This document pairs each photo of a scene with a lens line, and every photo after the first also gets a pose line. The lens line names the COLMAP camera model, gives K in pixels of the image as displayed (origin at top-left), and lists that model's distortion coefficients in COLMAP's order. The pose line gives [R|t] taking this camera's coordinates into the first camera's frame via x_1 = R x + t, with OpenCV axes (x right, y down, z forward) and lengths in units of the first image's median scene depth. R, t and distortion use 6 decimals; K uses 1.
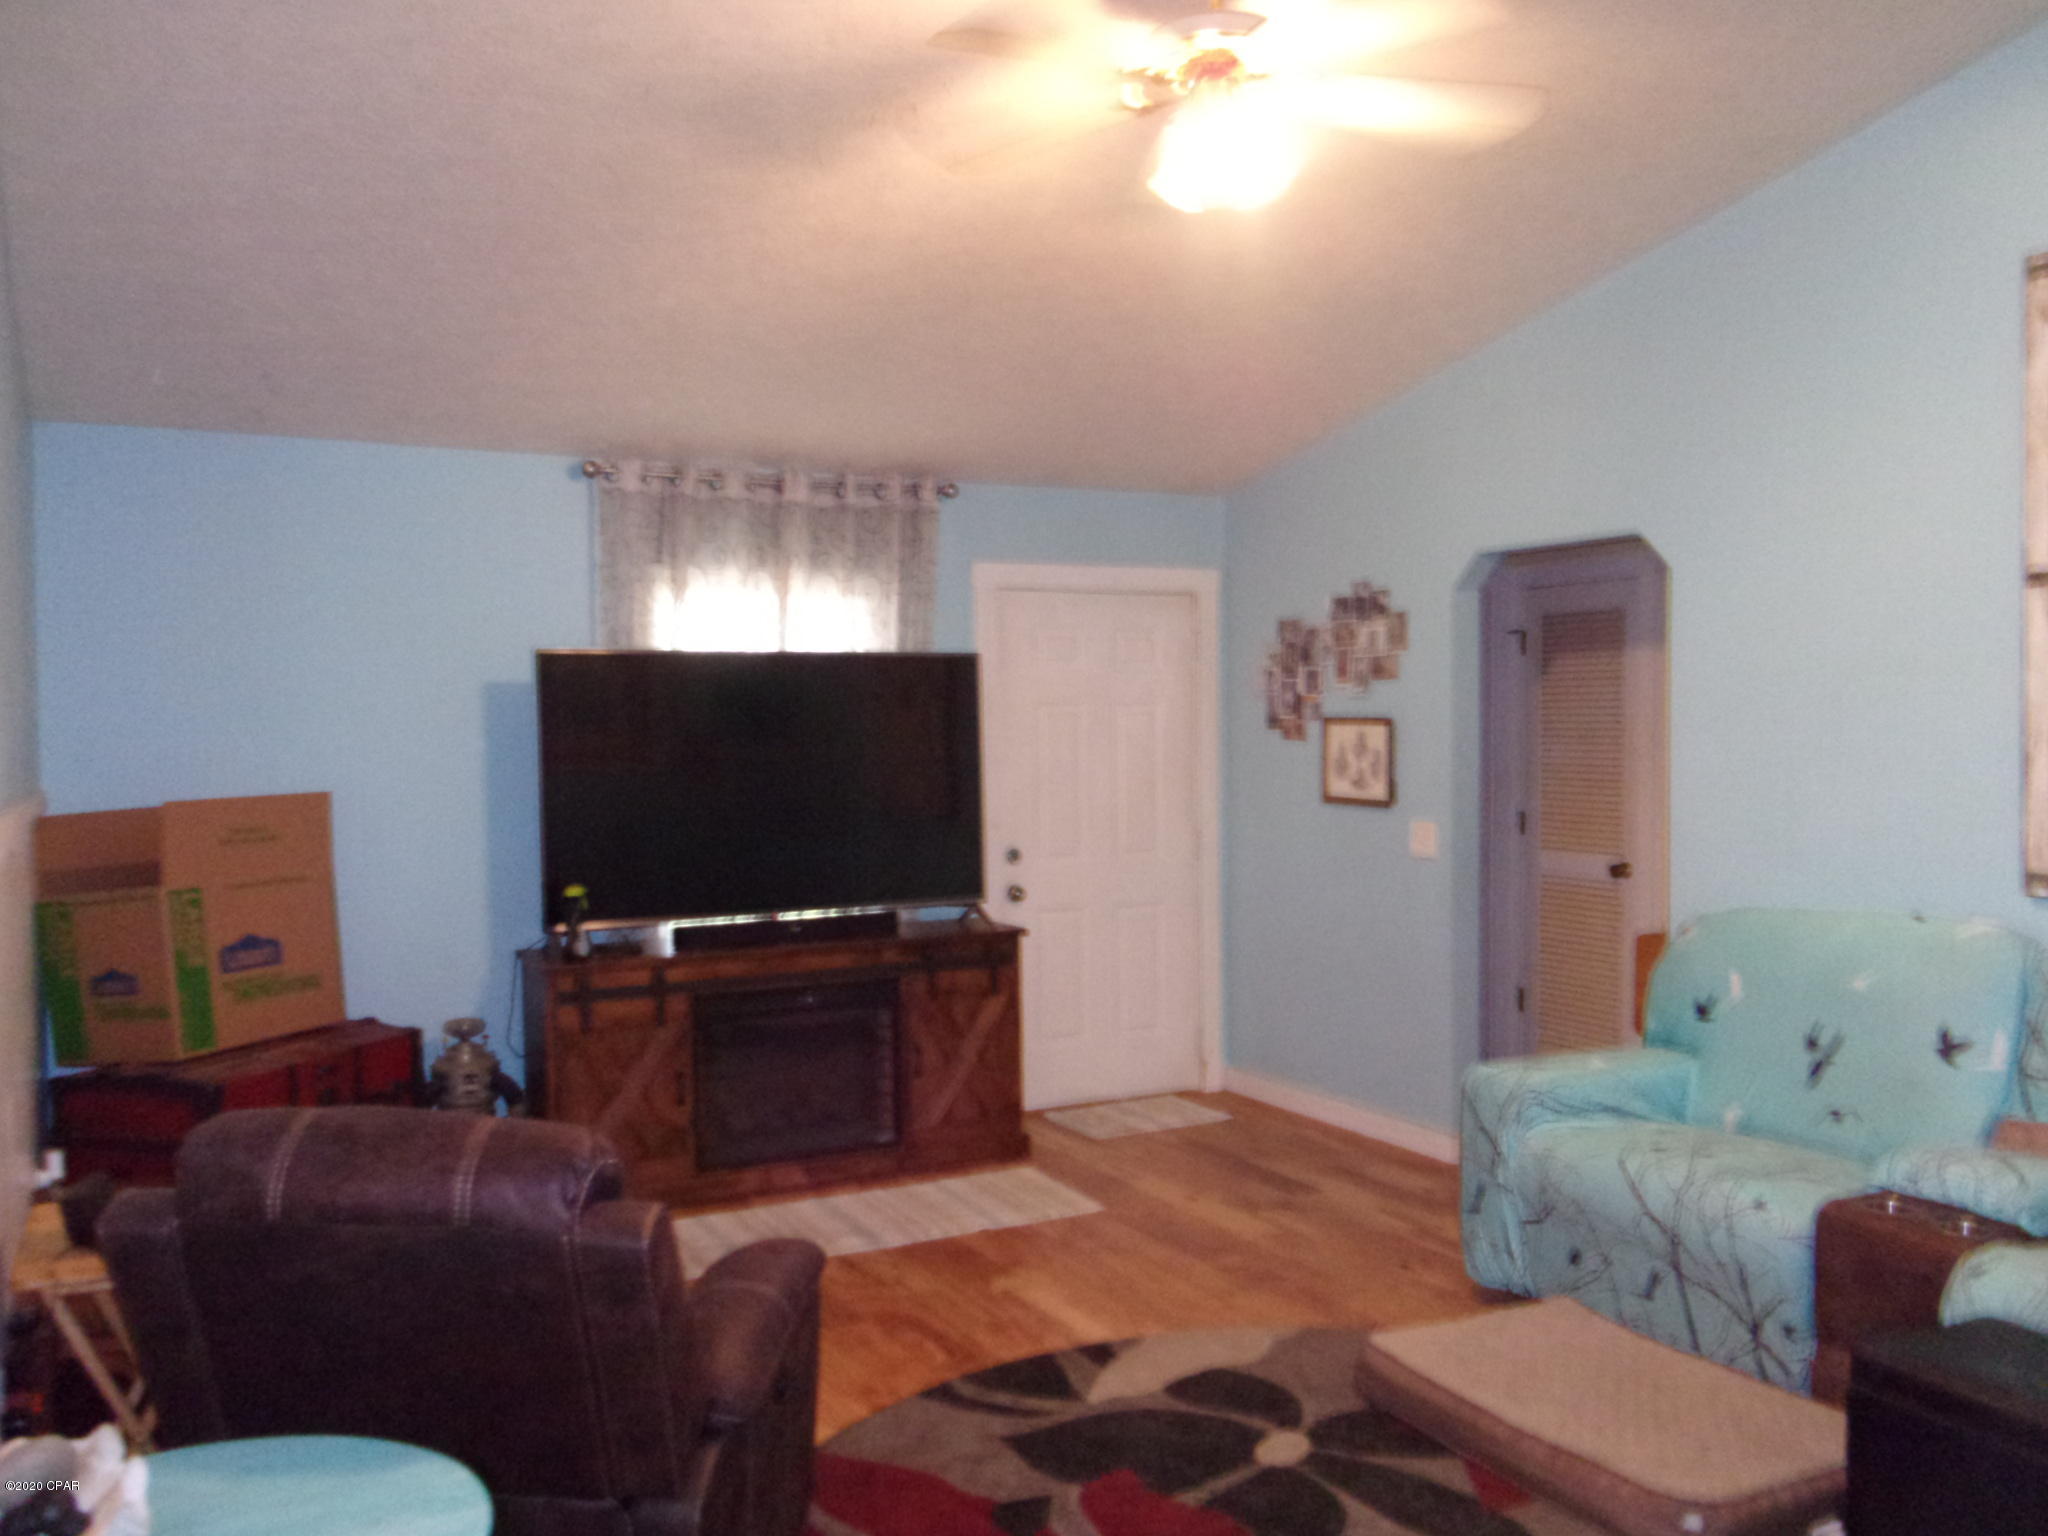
lens RADIAL K [[1698.9, 0, 1024.0], [0, 1698.9, 768.0], [0, 0, 1]] dist [0.009675, -0.000966]
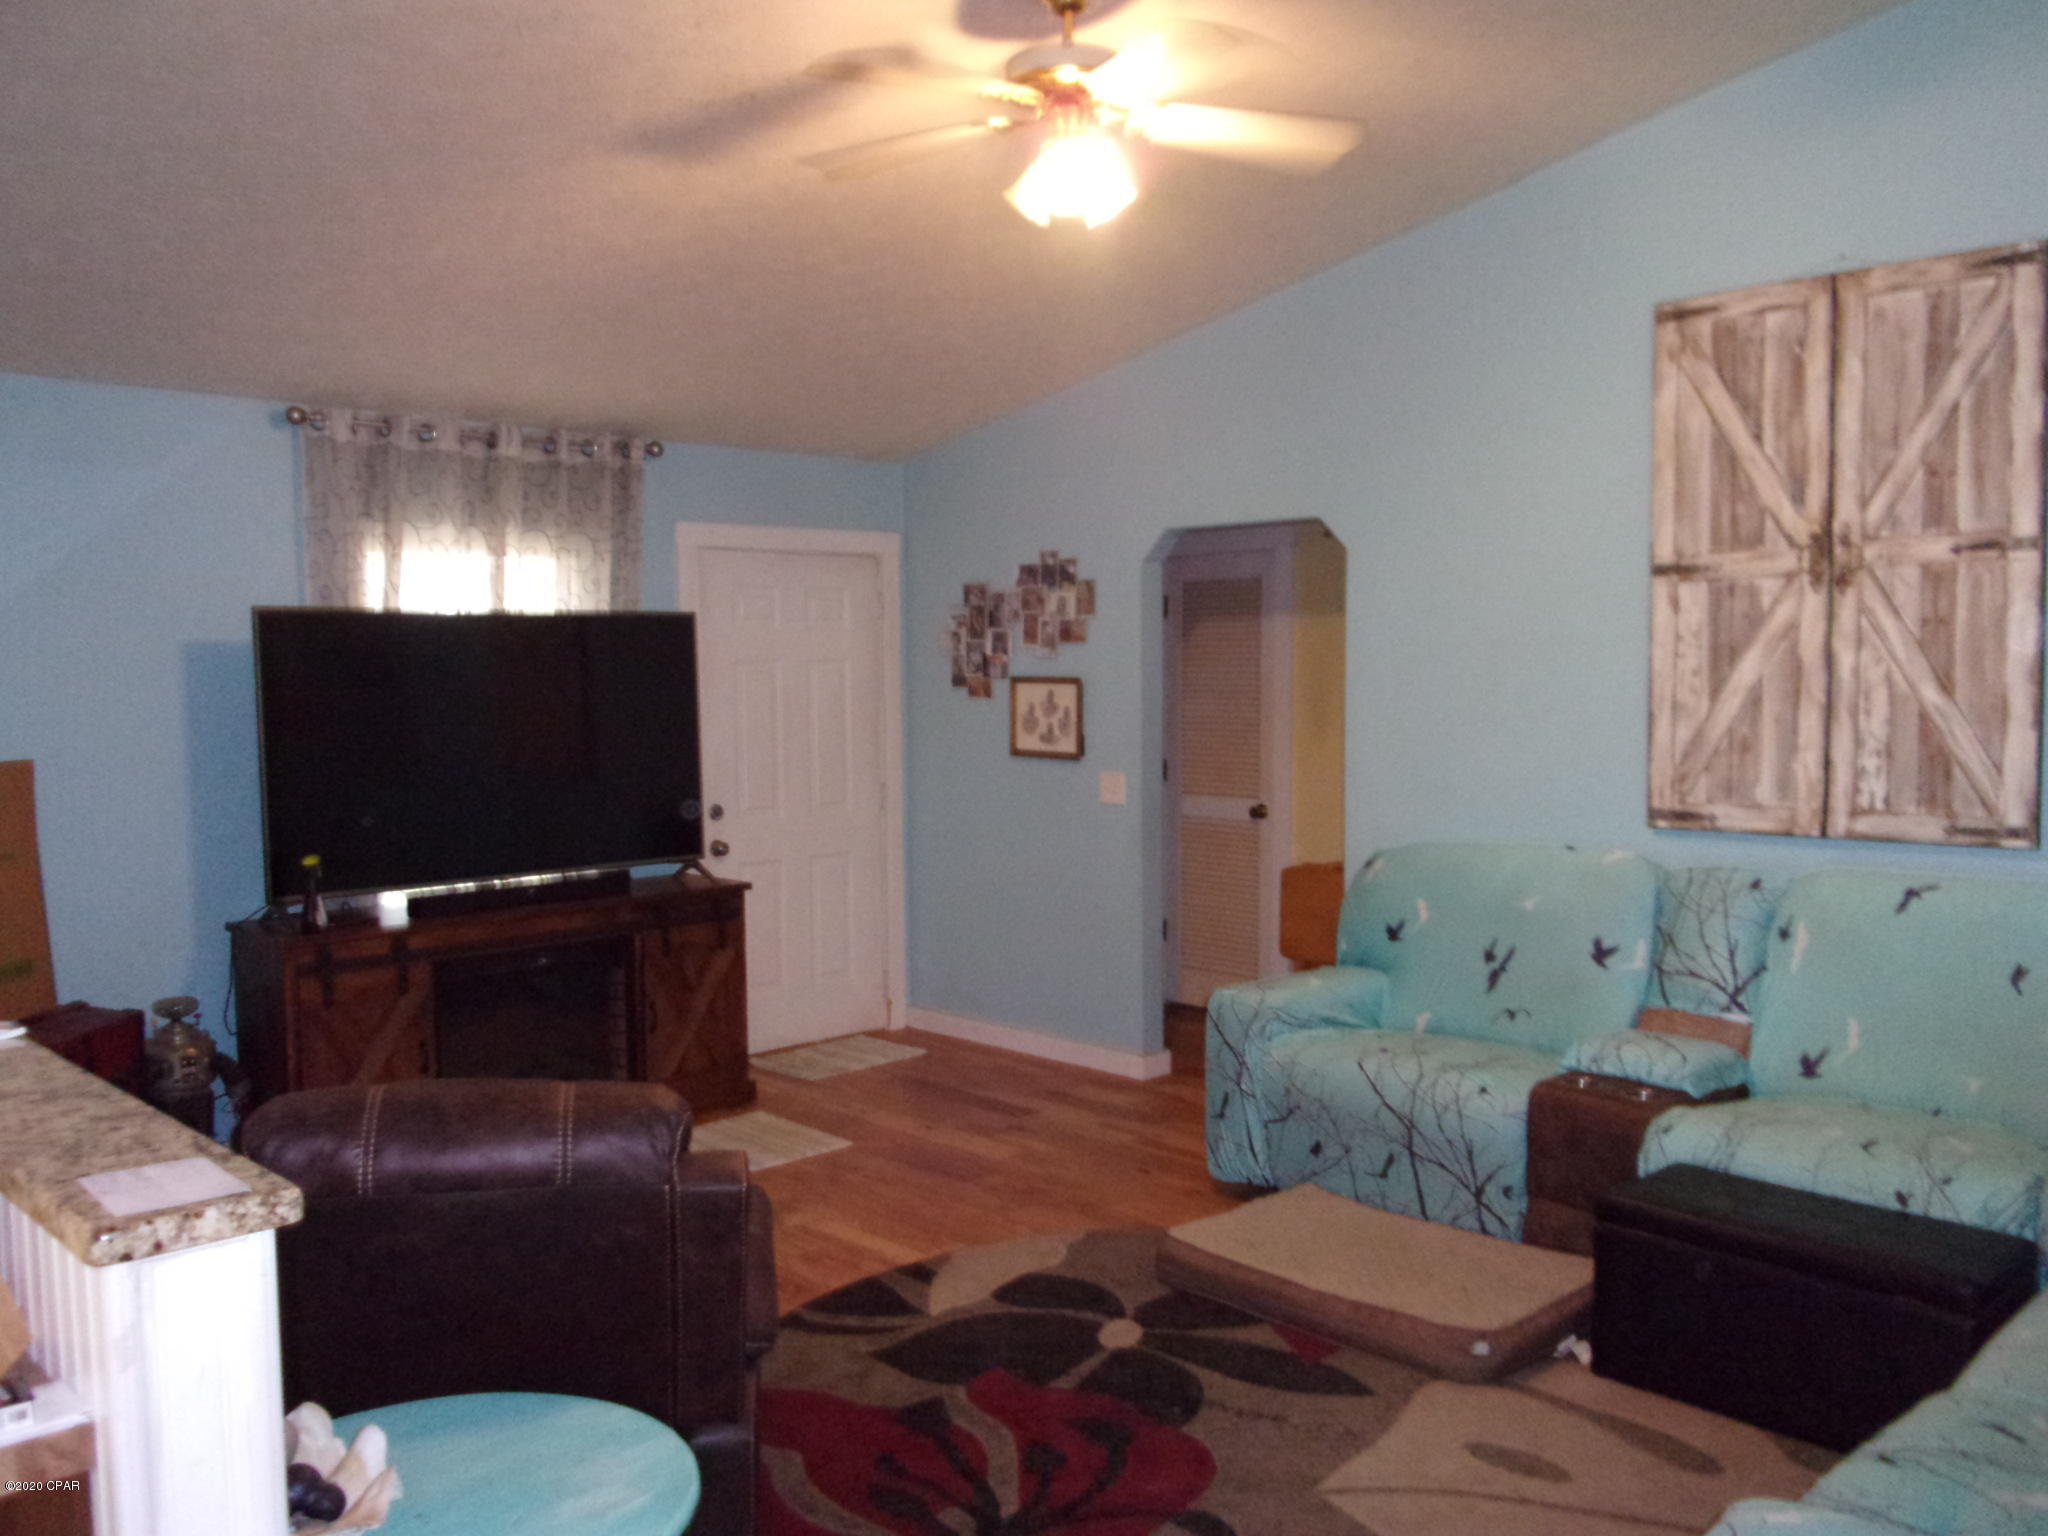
lens RADIAL K [[1689.0, 0, 1024.0], [0, 1689.0, 768.0], [0, 0, 1]] dist [0.001297, -0.005098]
pose [[0.956471, -0.014365, 0.291473, -0.152890], [0.005205, 0.999469, 0.032175, -0.007970], [-0.291780, -0.029258, 0.956038, -0.028037]]
